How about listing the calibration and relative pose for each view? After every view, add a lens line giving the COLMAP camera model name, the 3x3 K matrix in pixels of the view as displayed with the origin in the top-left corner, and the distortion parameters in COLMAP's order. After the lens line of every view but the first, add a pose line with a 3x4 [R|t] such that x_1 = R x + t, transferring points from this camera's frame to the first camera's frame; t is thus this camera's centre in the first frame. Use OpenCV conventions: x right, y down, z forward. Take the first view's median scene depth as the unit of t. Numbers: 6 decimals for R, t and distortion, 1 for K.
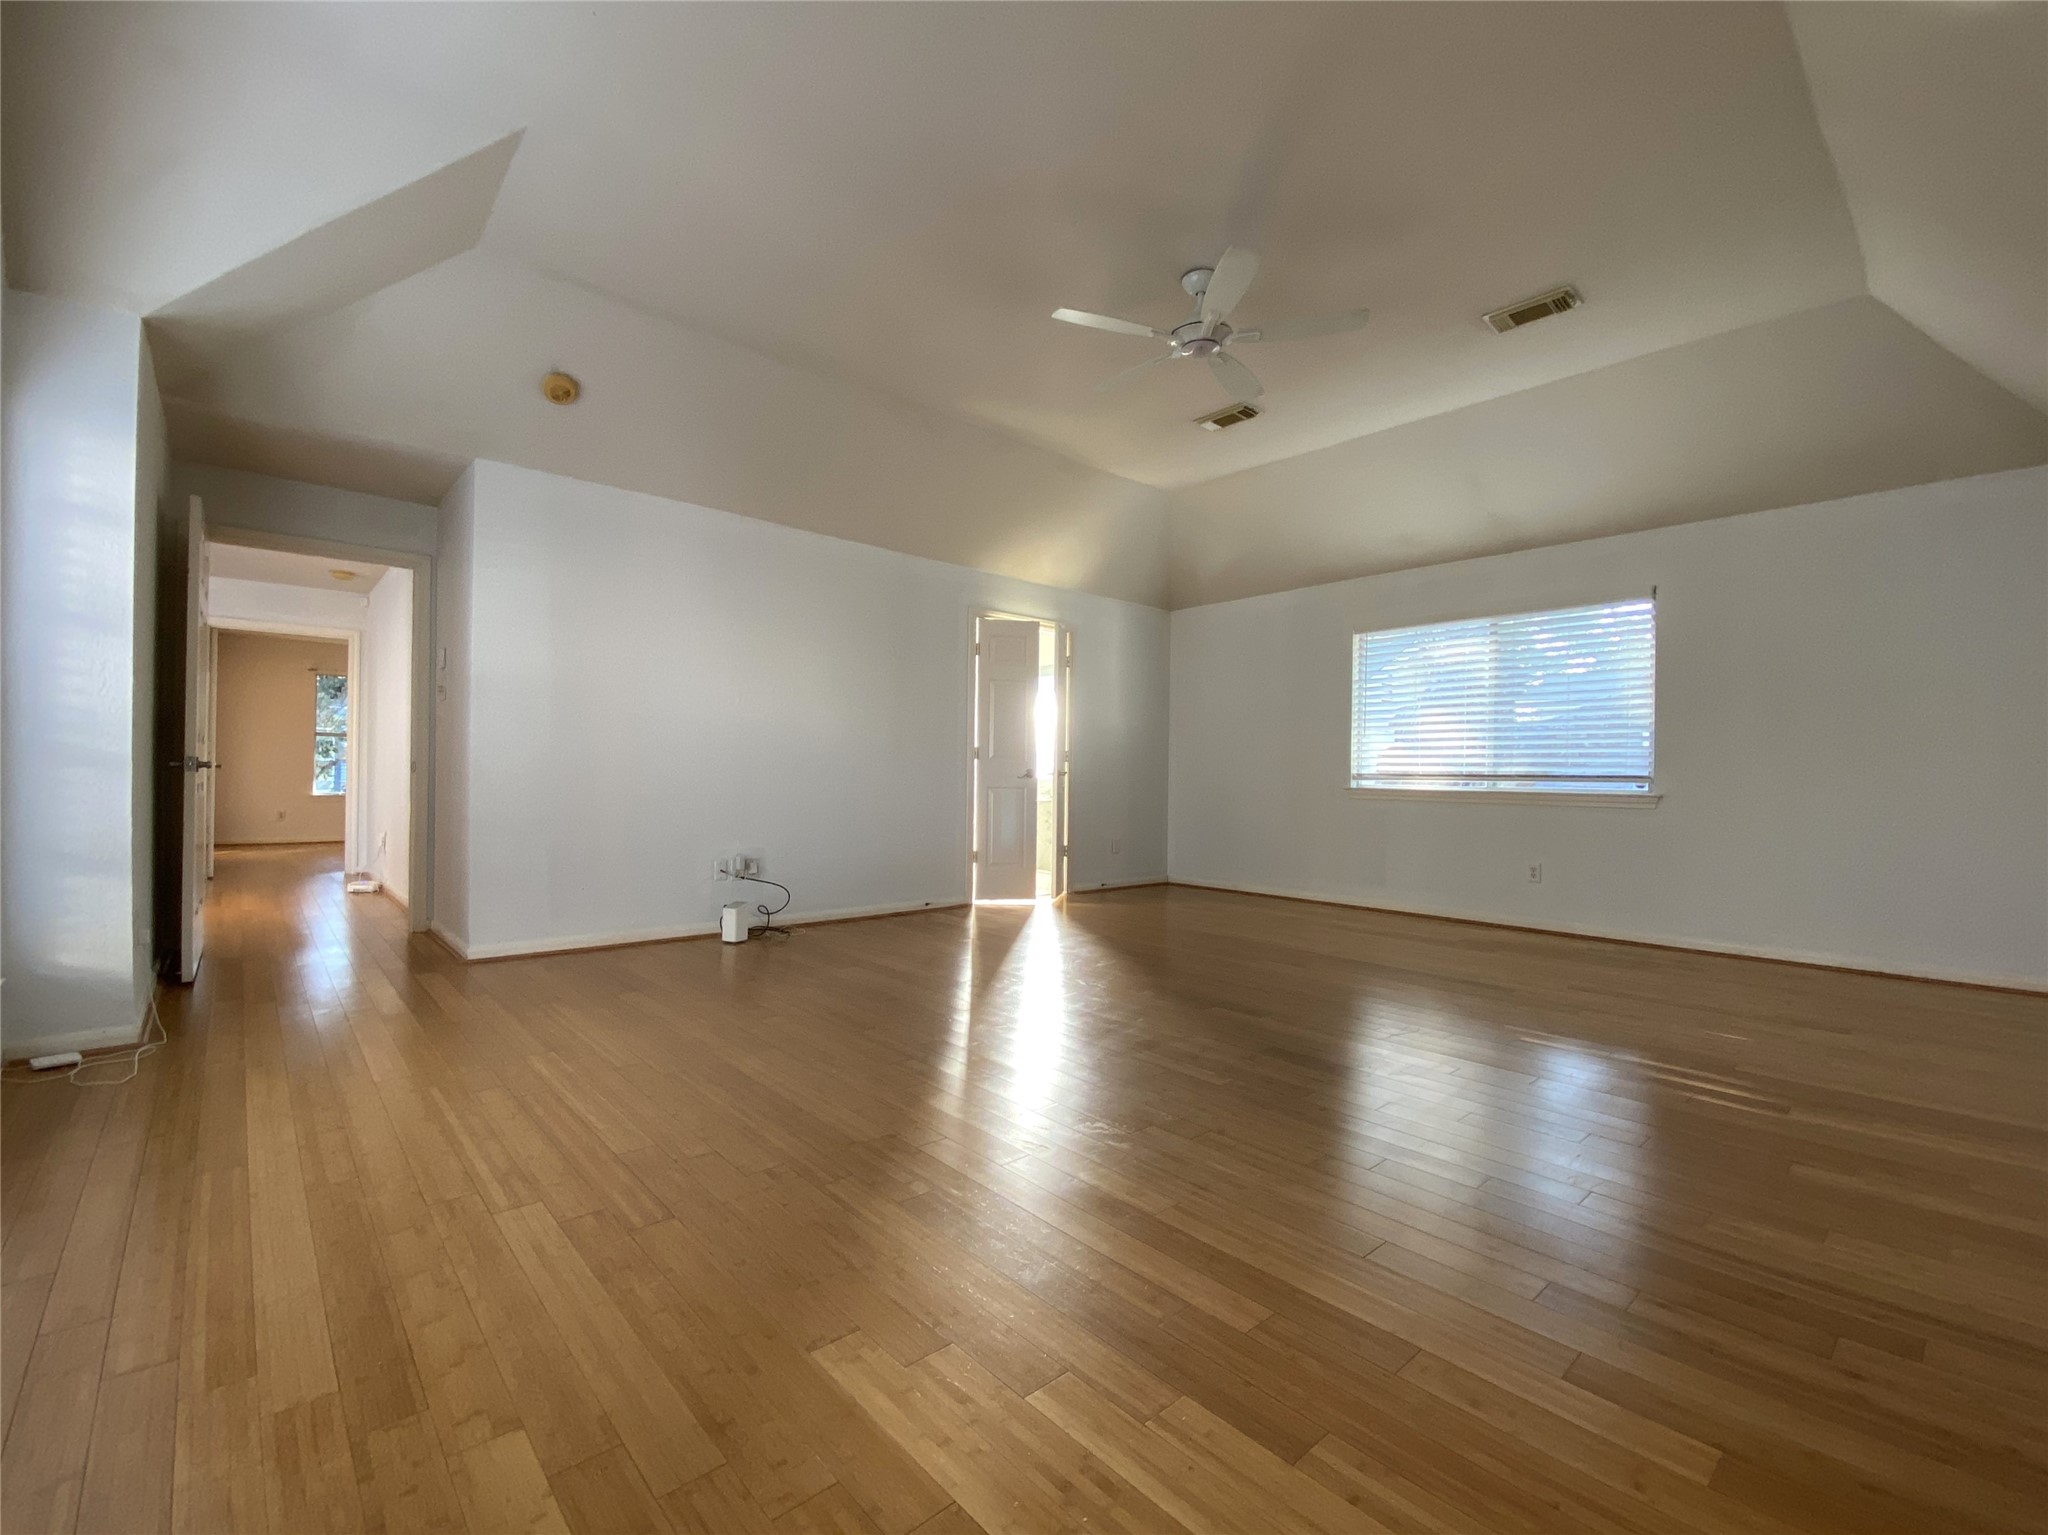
lens RADIAL K [[842.3, 0, 1019.0], [0, 842.3, 767.8], [0, 0, 1]] dist [-0.001008, -0.009779]
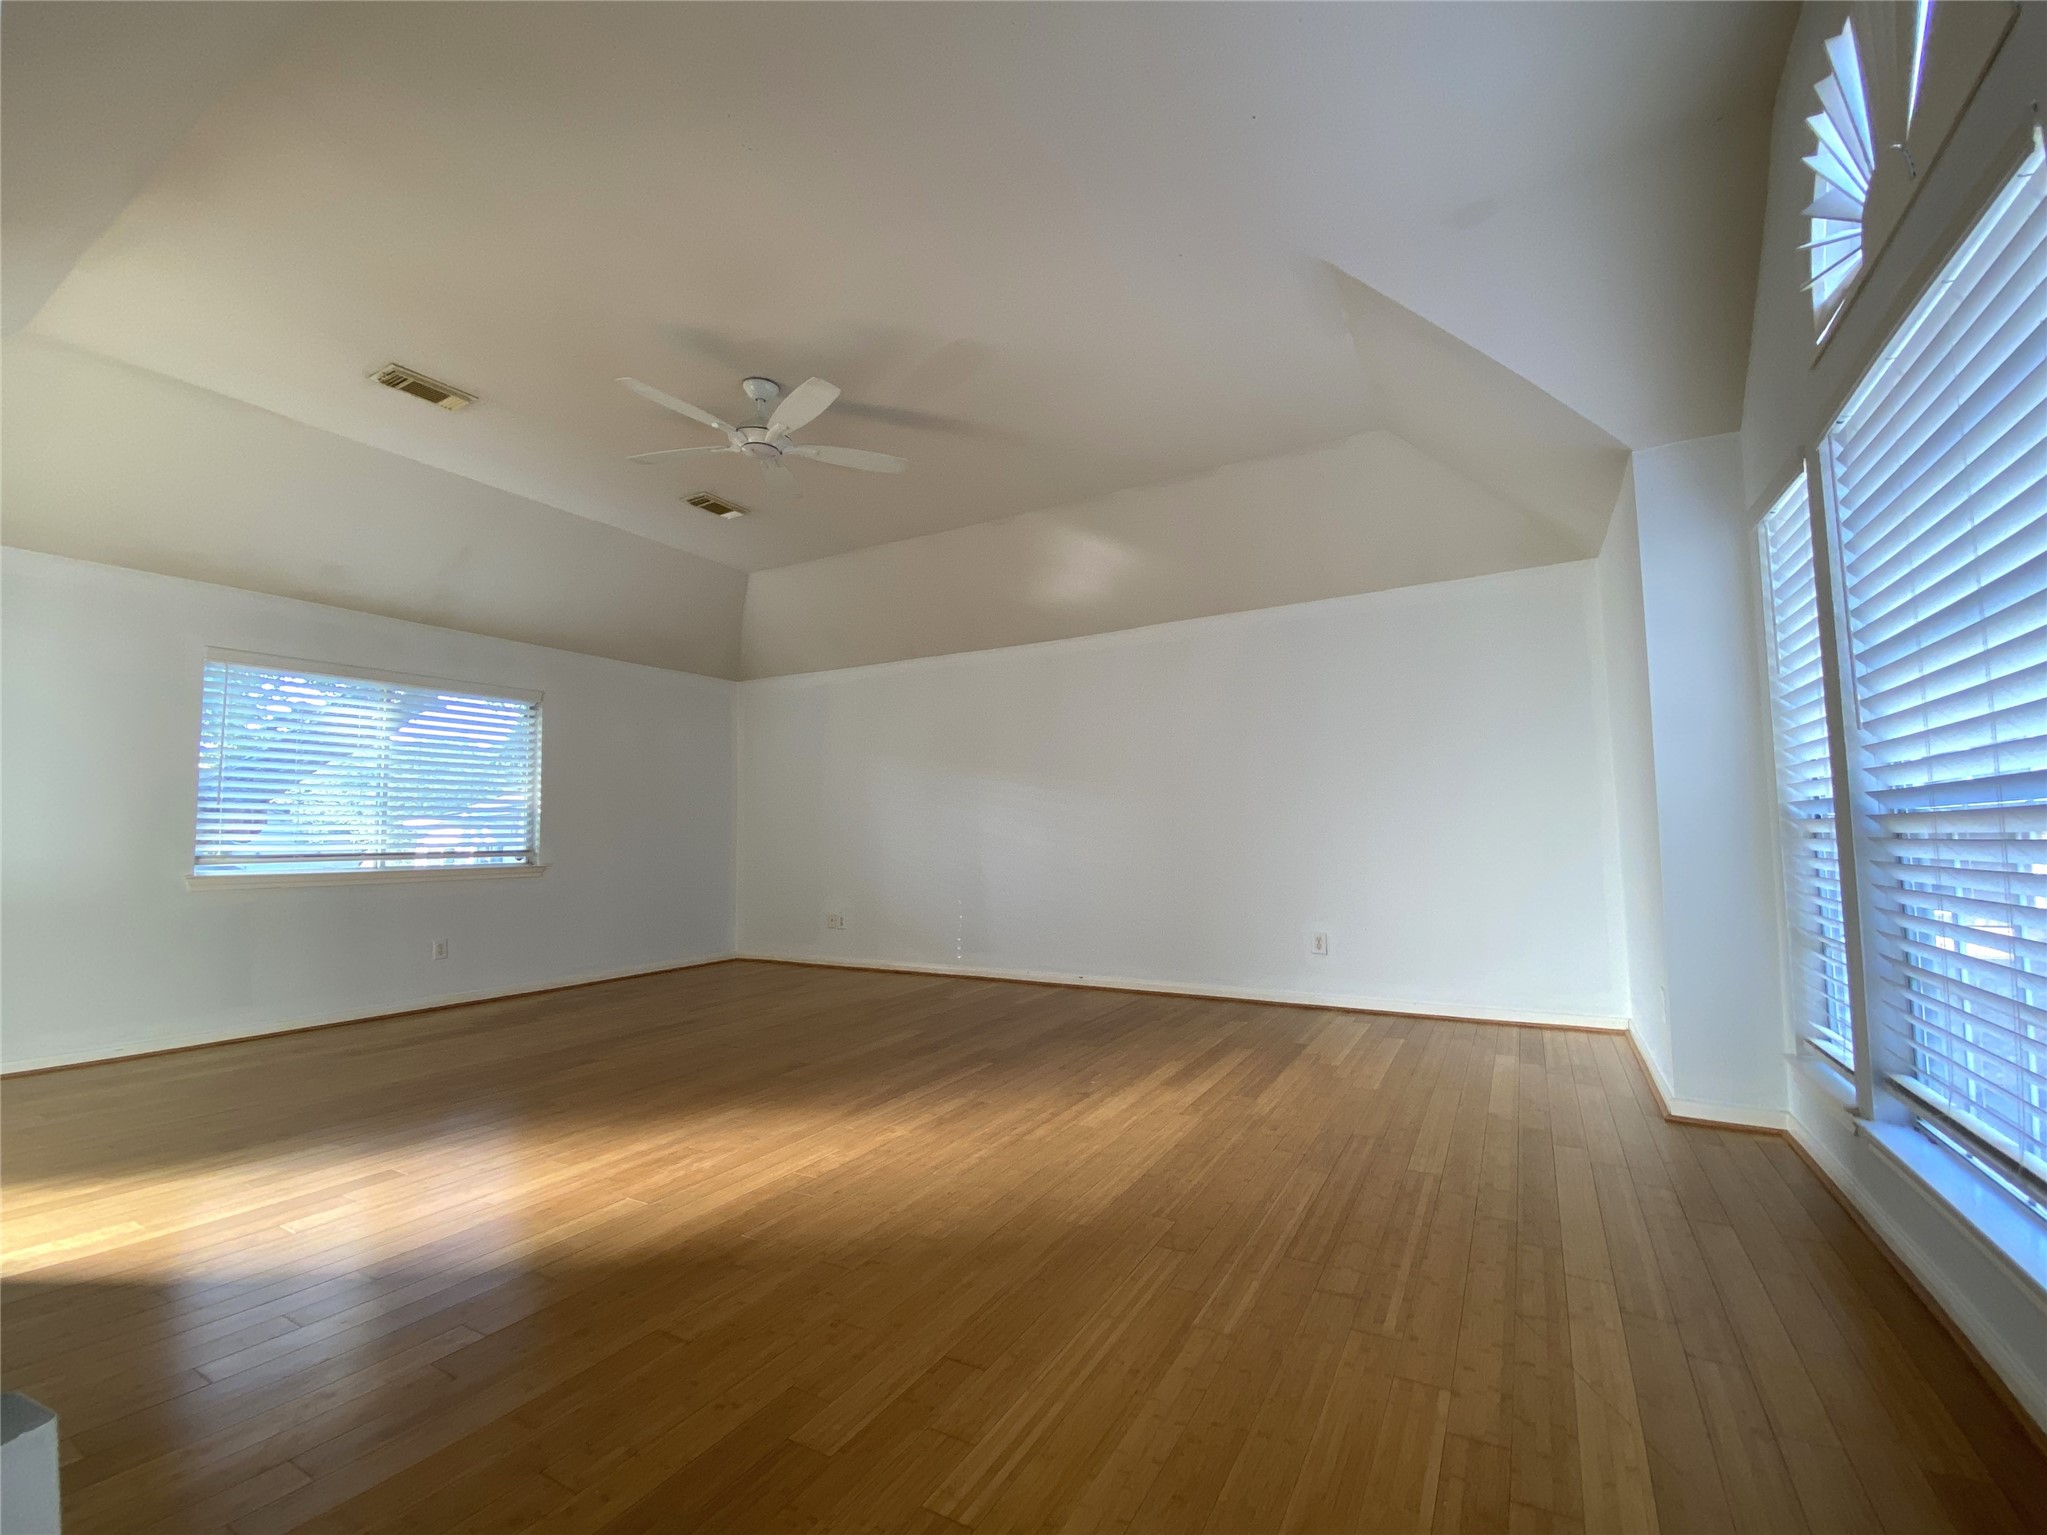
lens RADIAL K [[841.9, 0, 1019.3], [0, 841.9, 764.8], [0, 0, 1]] dist [-0.001008, -0.009779]
pose [[-0.274545, 0.071788, 0.958891, -0.667679], [0.011802, 0.997386, -0.071290, -0.018960], [-0.961502, -0.008255, -0.274675, 0.756465]]
